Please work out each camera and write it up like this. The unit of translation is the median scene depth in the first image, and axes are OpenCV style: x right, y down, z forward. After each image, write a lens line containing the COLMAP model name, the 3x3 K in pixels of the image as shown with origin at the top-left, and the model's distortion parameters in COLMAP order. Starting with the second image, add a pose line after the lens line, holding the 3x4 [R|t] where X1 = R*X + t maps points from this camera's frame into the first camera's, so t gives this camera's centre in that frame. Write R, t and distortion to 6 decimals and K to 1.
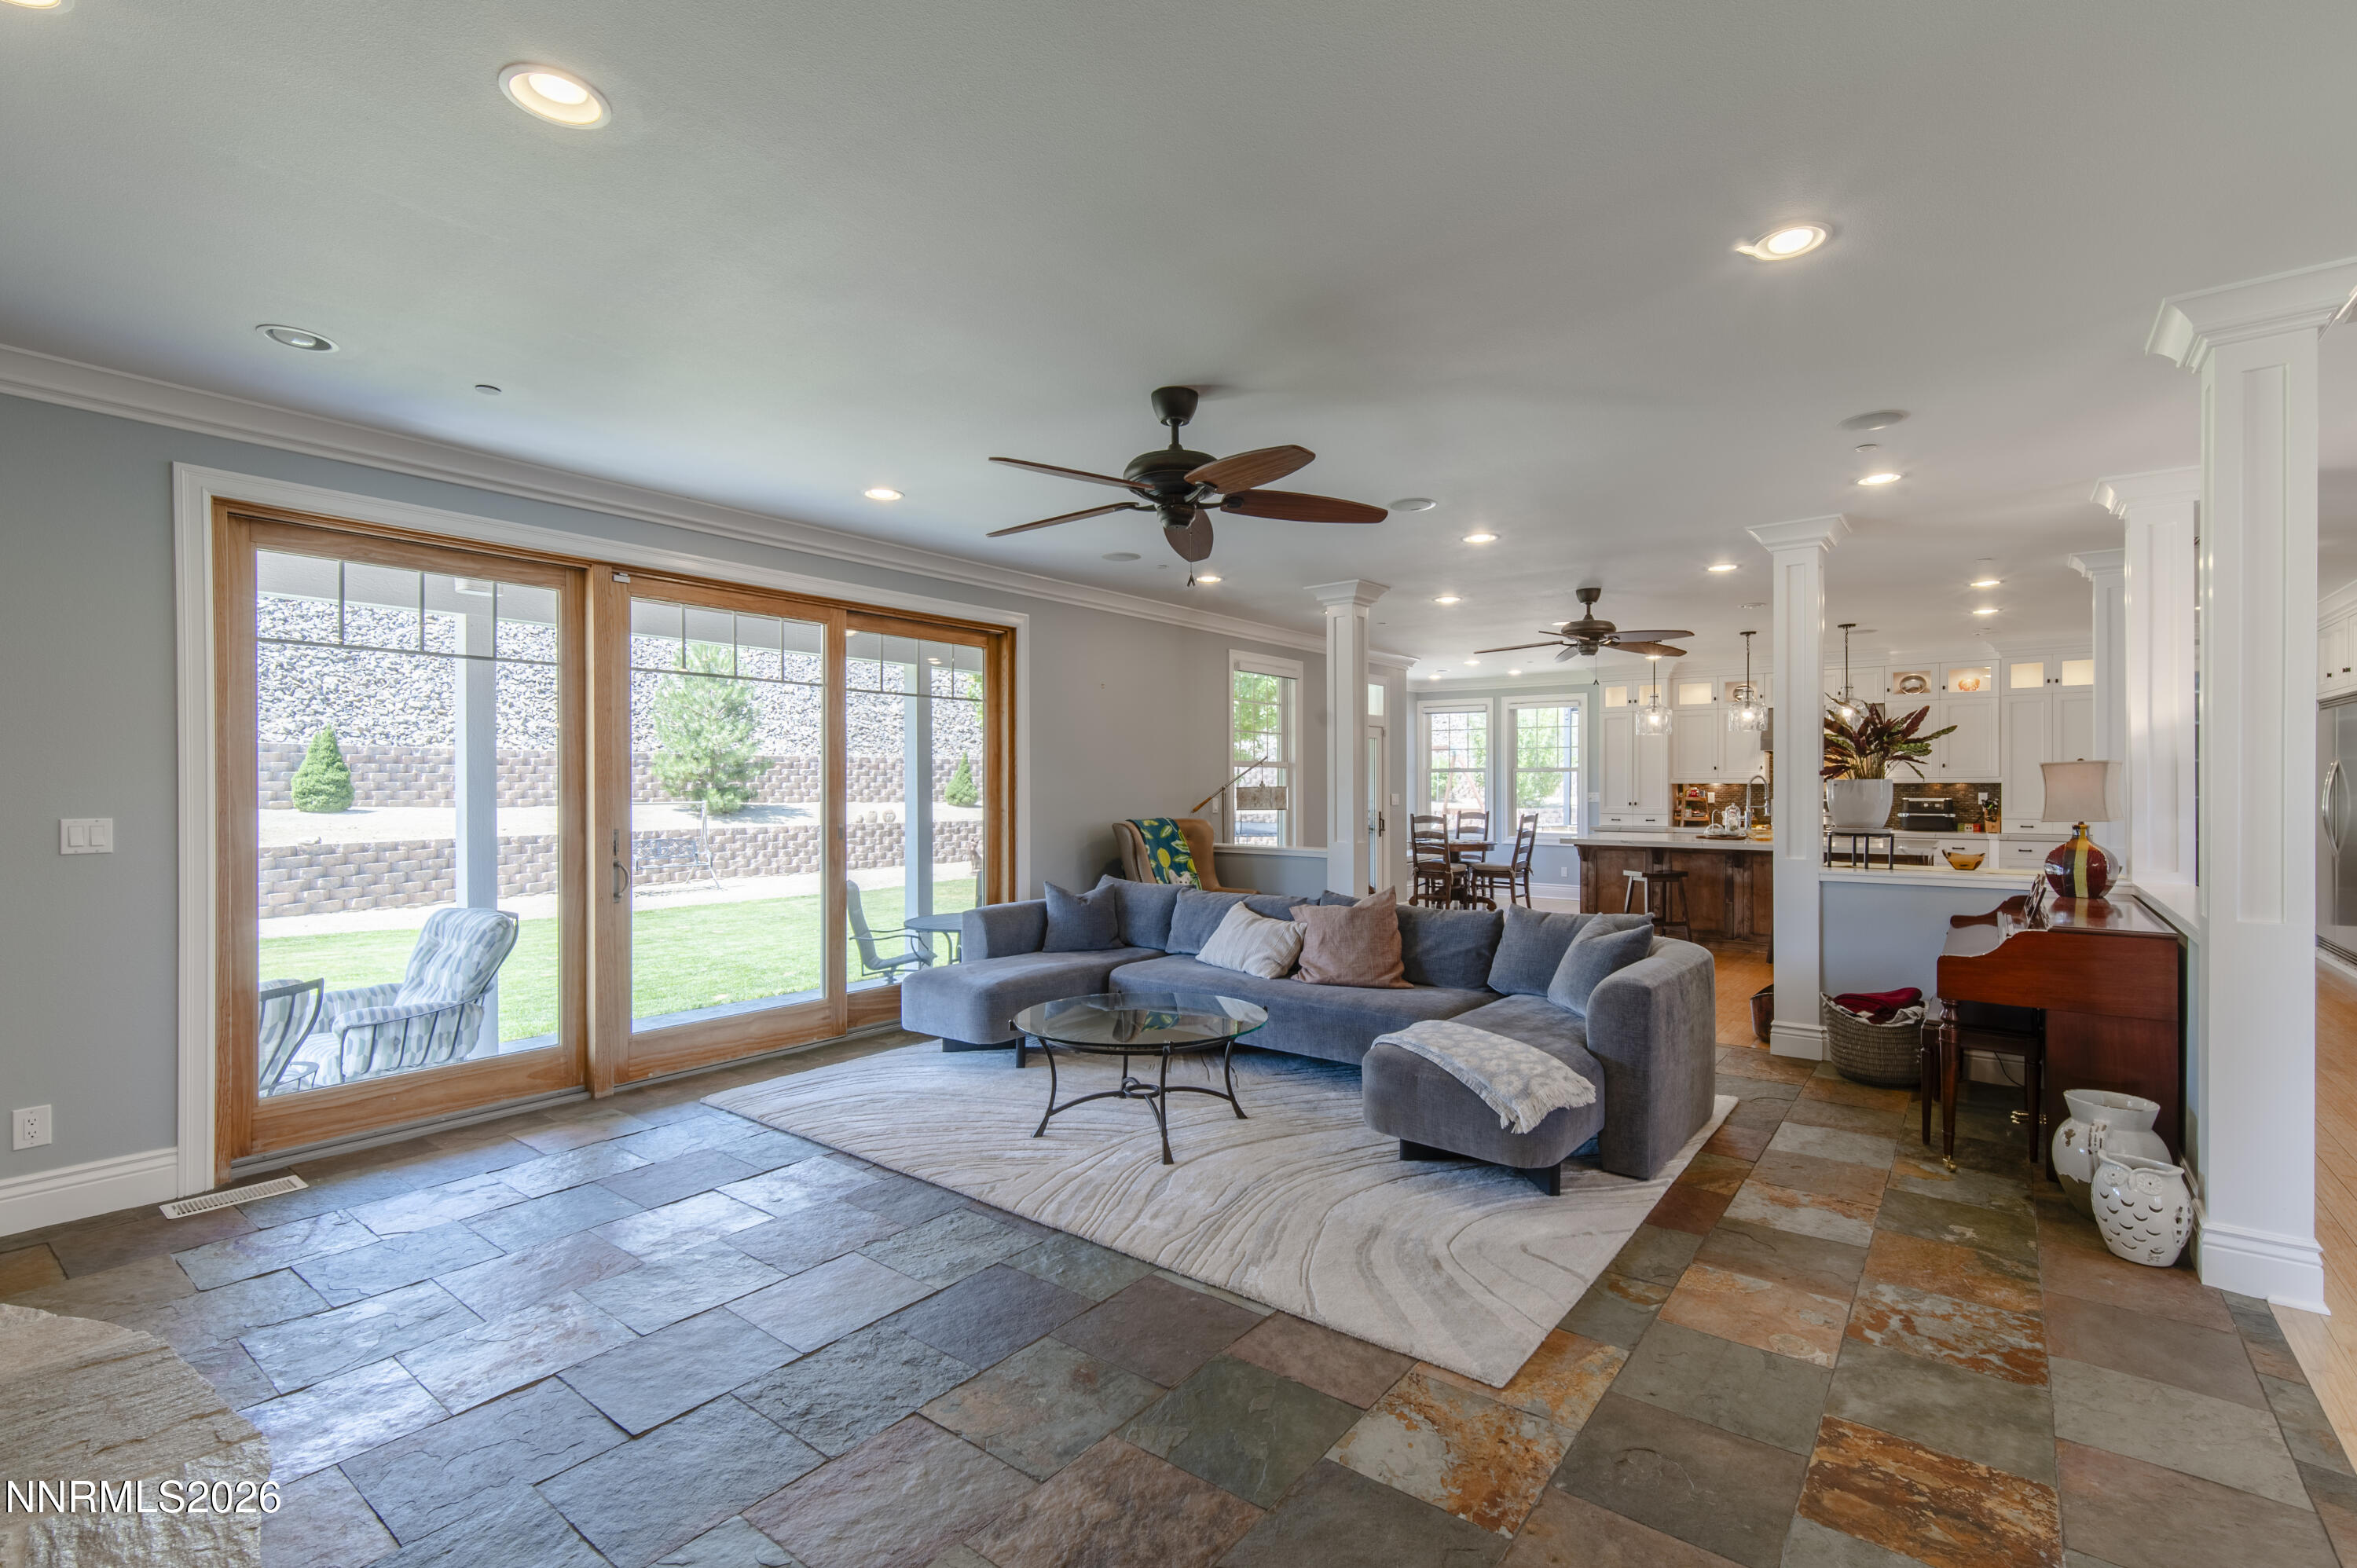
lens RADIAL K [[1043.6, 0, 1210.4], [0, 1043.6, 791.4], [0, 0, 1]] dist [0.003323, 0.000245]
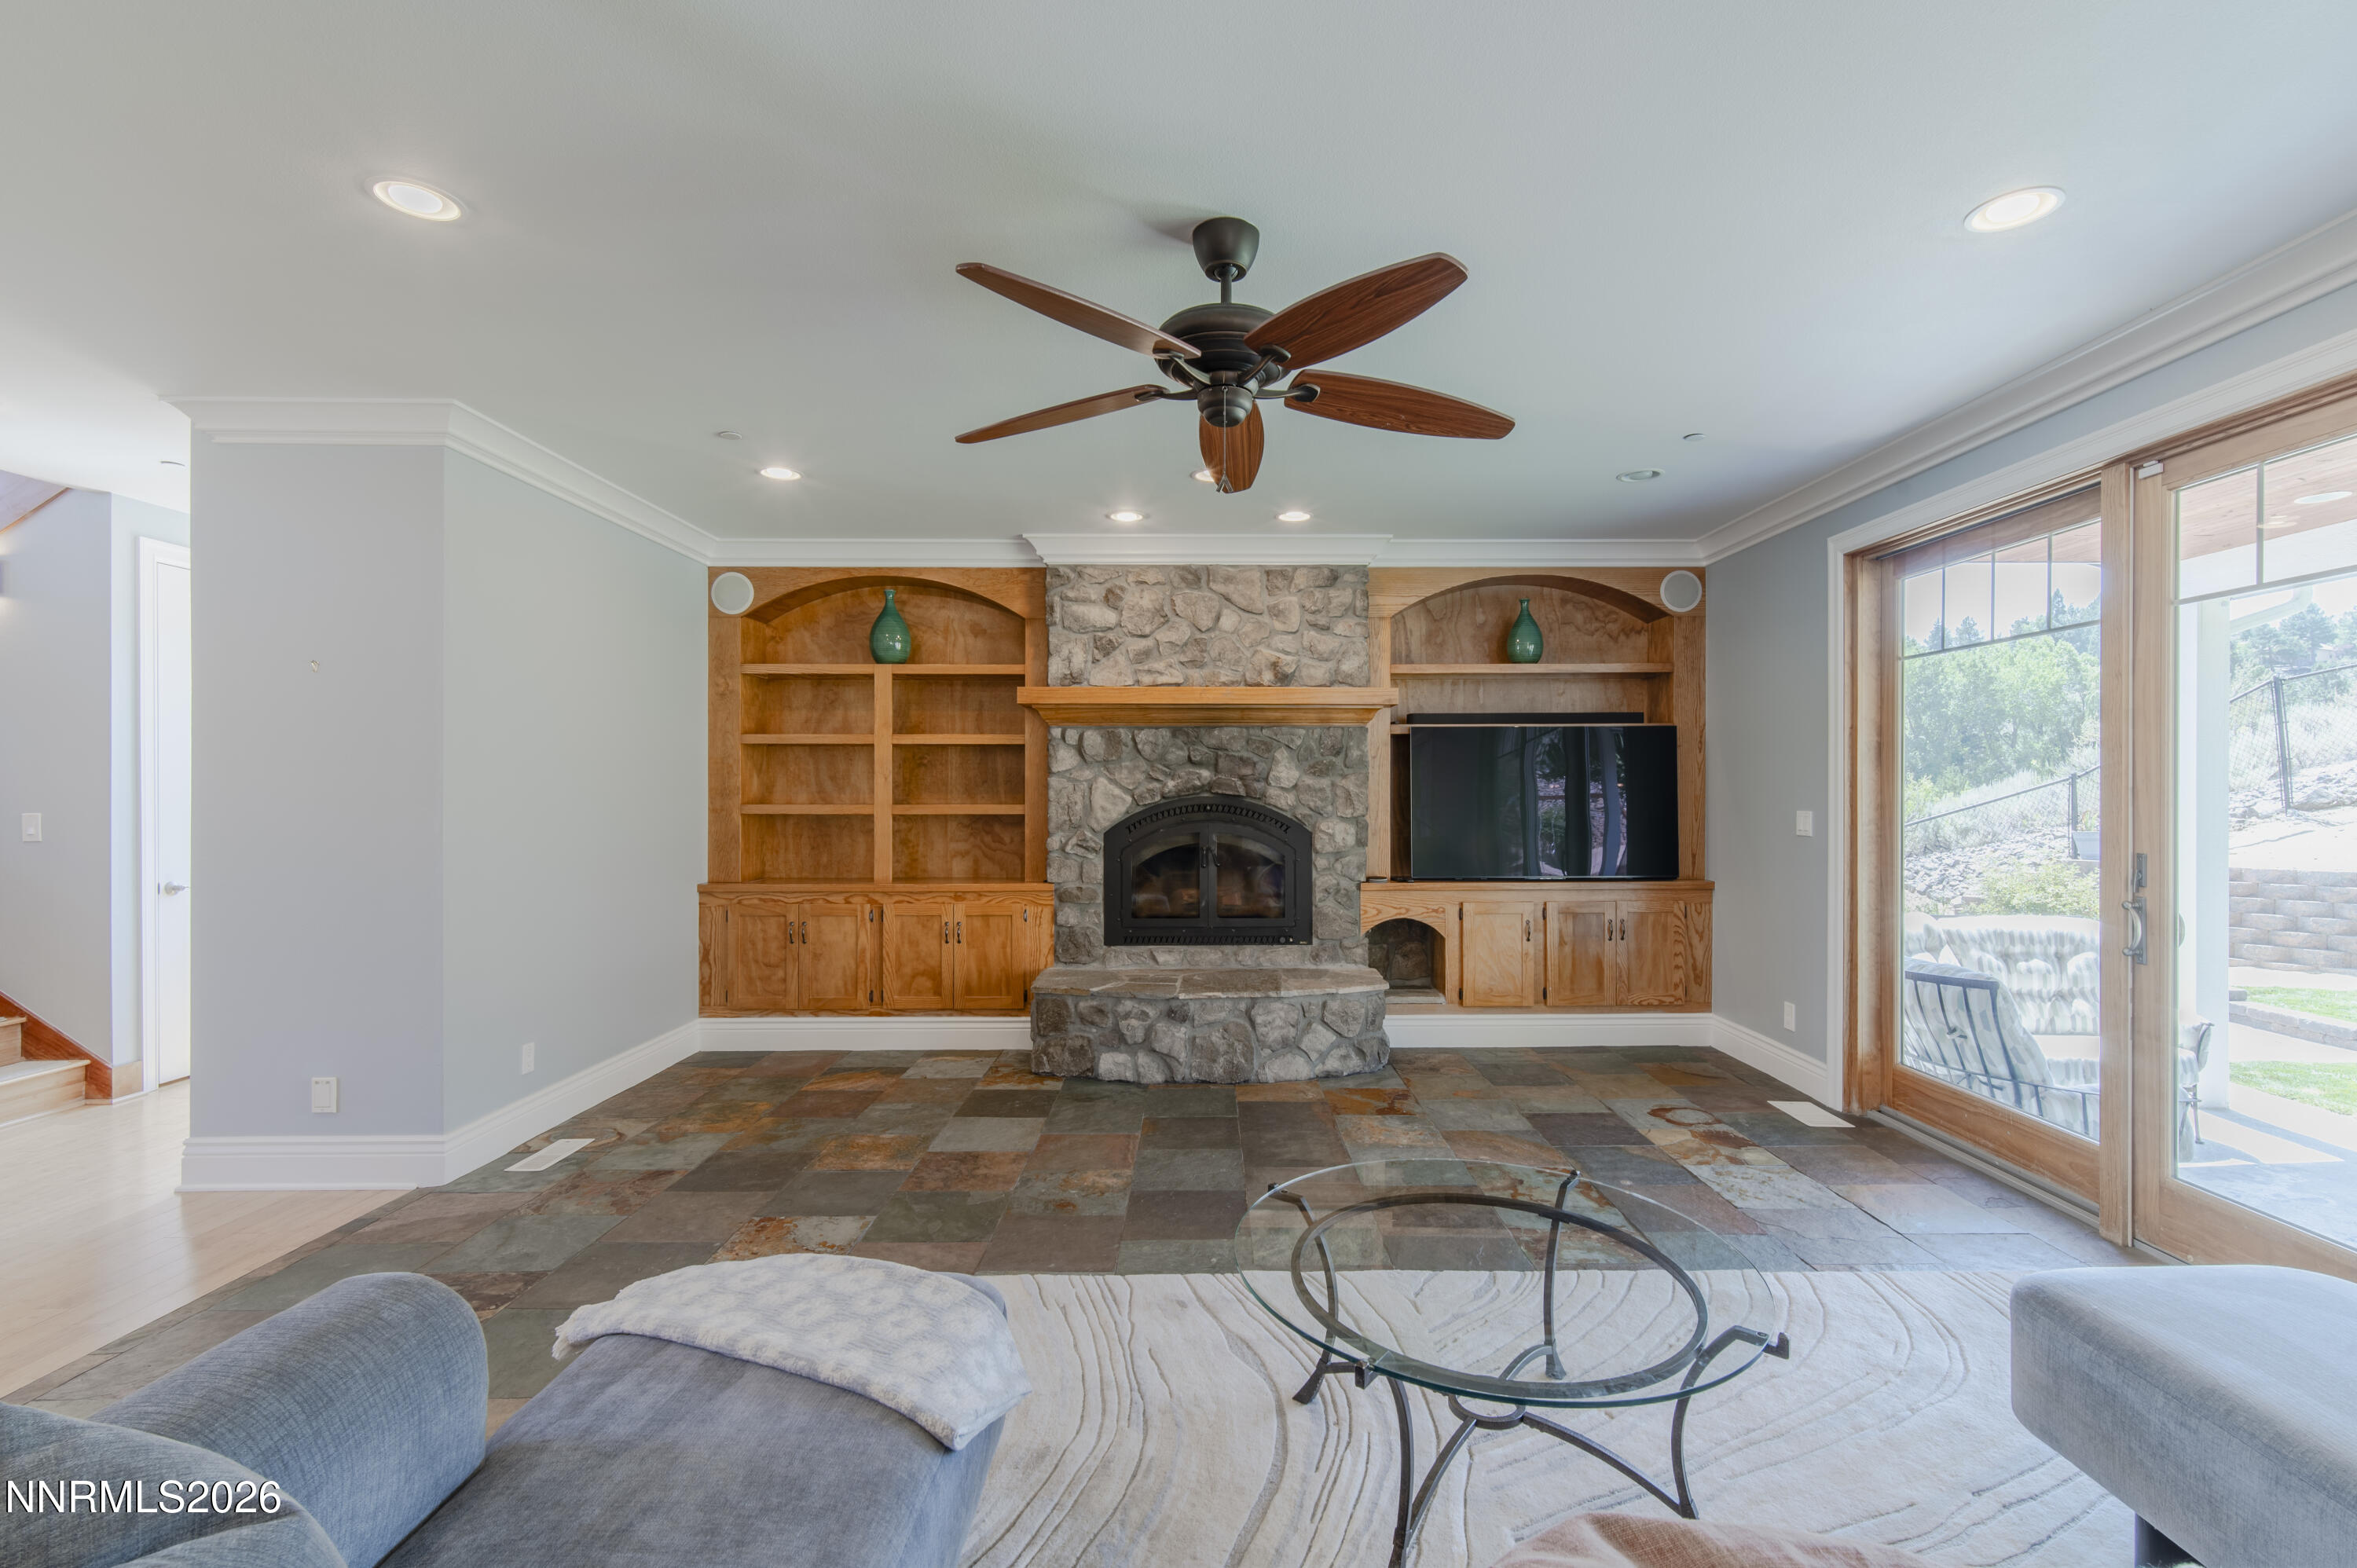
lens RADIAL K [[1043.6, 0, 1210.4], [0, 1043.6, 791.4], [0, 0, 1]] dist [0.003323, 0.000245]
pose [[-0.794317, 0.002648, -0.607497, 0.144621], [-0.001056, 0.999983, 0.005740, -0.002943], [0.607502, 0.005201, -0.794301, 0.558266]]
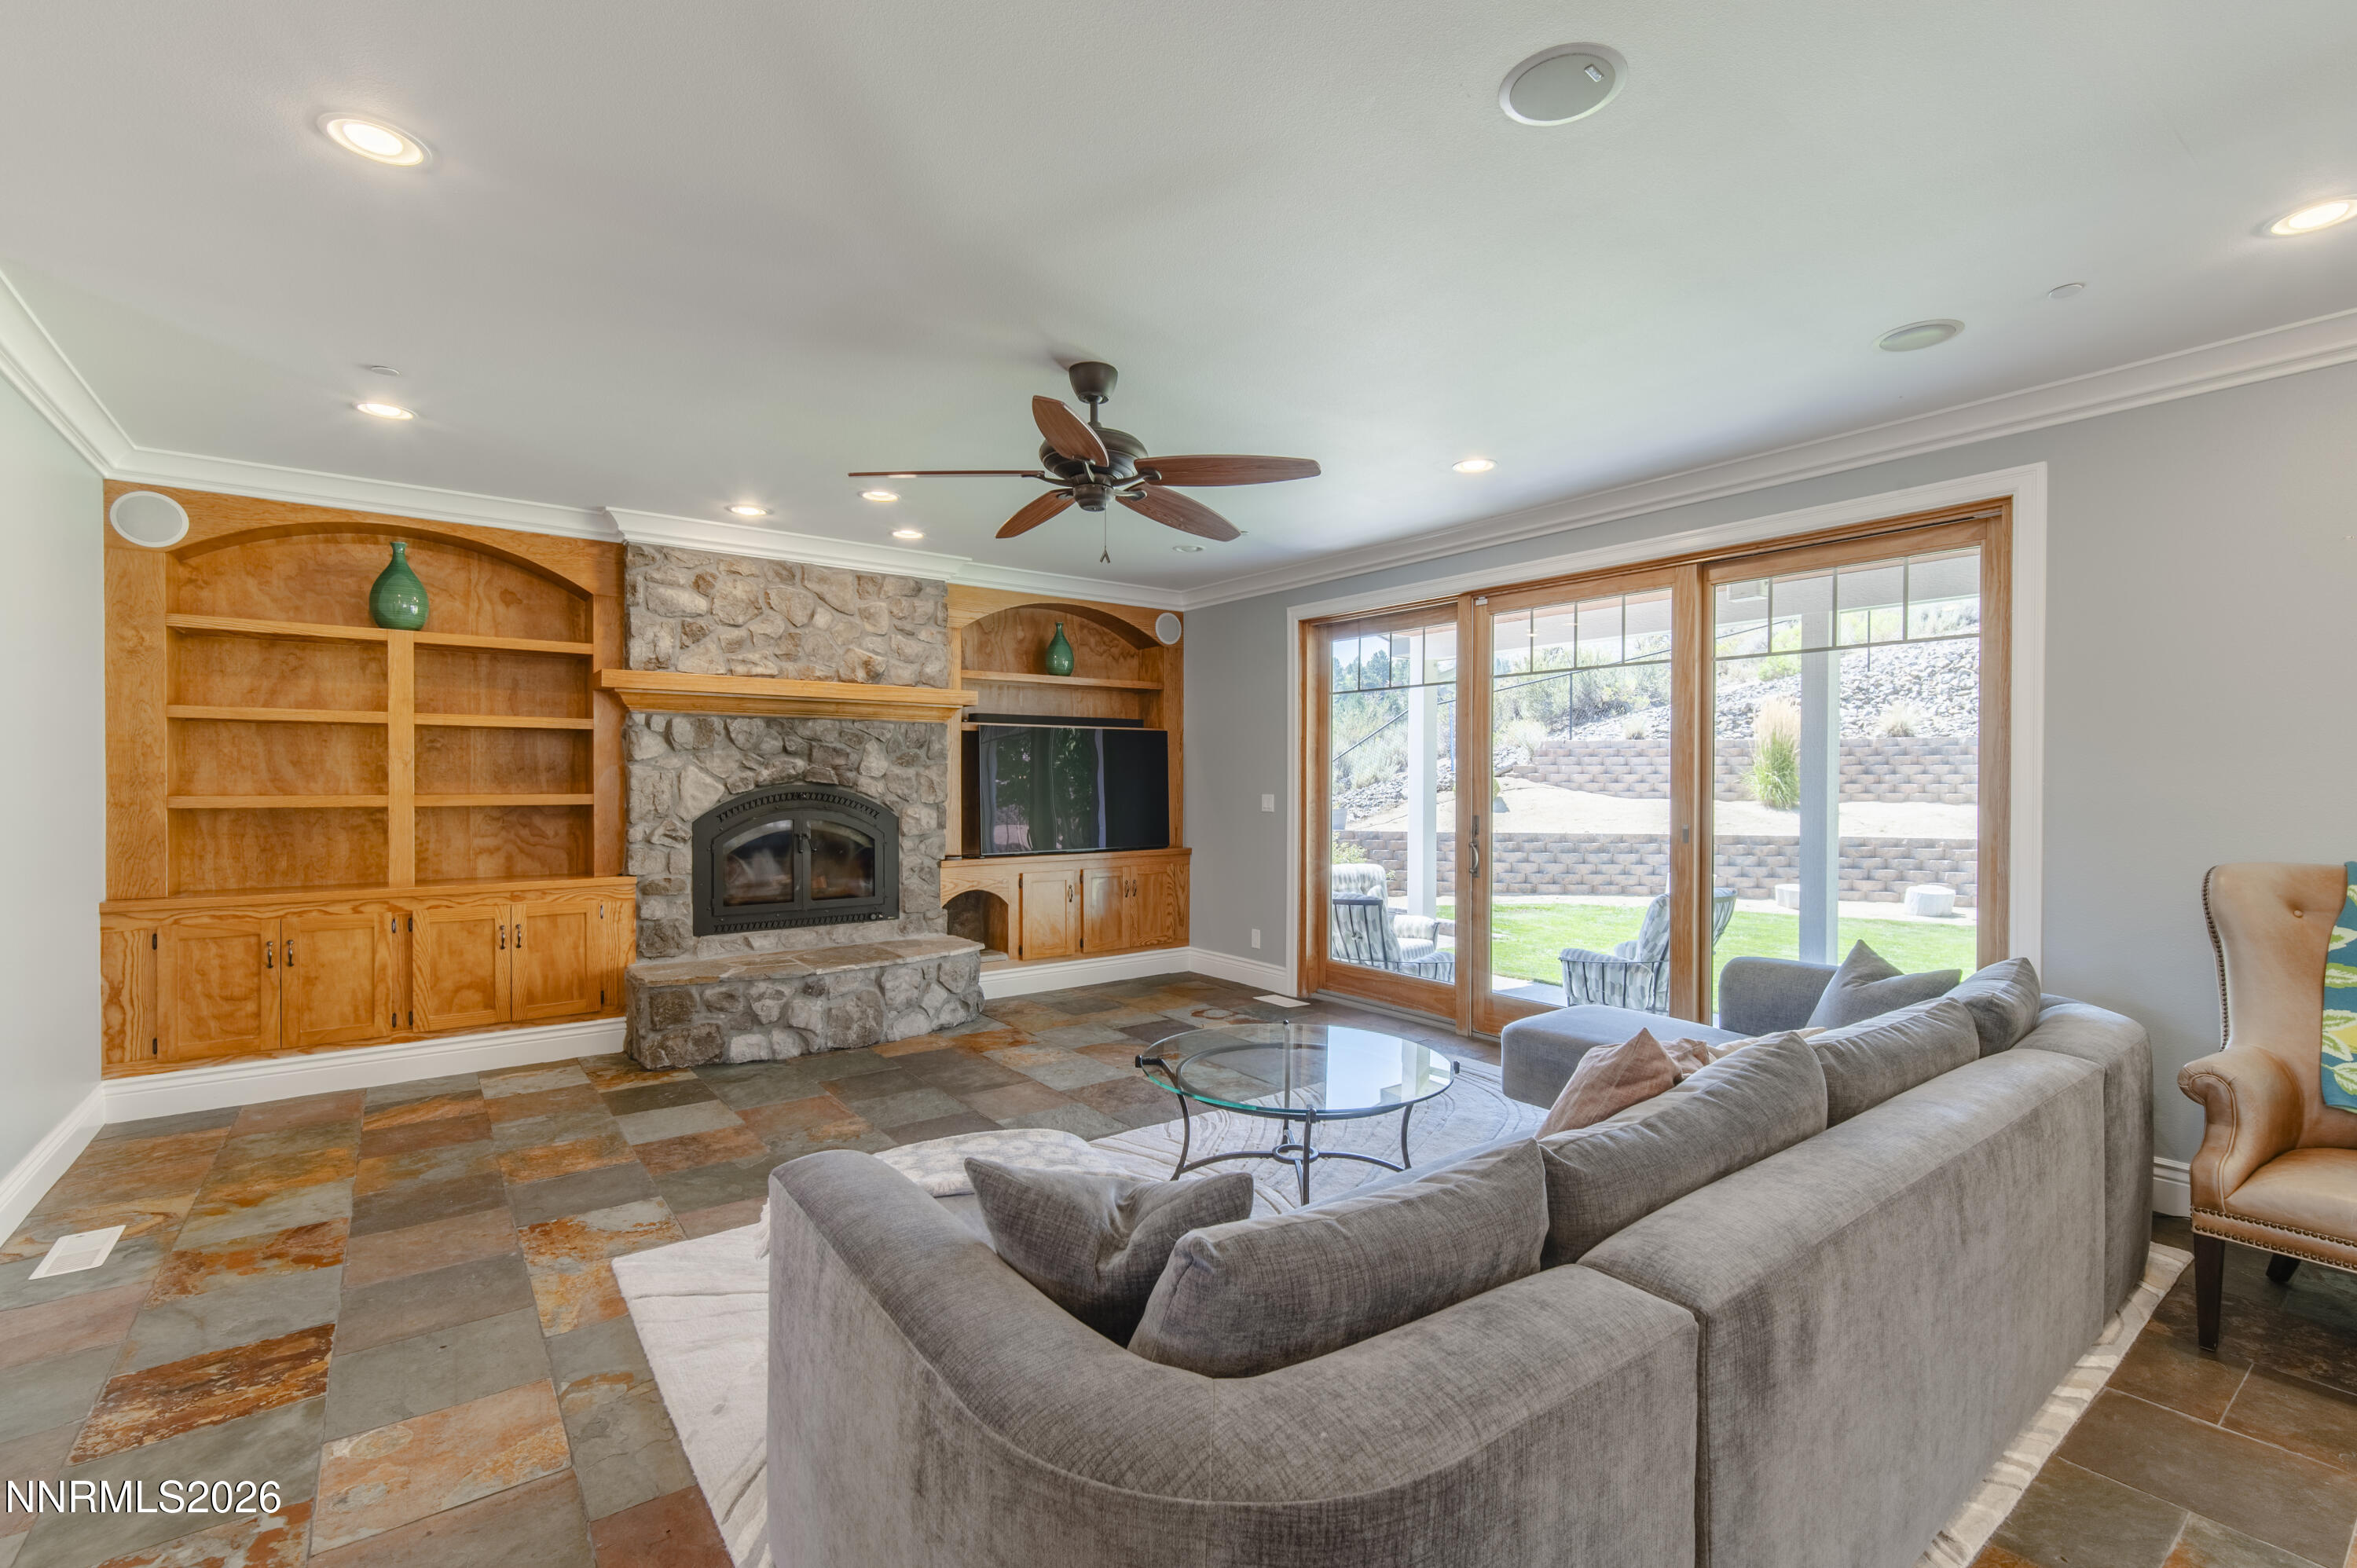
lens RADIAL K [[1043.6, 0, 1210.4], [0, 1043.6, 791.4], [0, 0, 1]] dist [0.003323, 0.000245]
pose [[-0.264106, 0.011168, -0.964429, 0.311298], [-0.005138, 0.999902, 0.012986, -0.002225], [0.964480, 0.008385, -0.264023, 0.487836]]
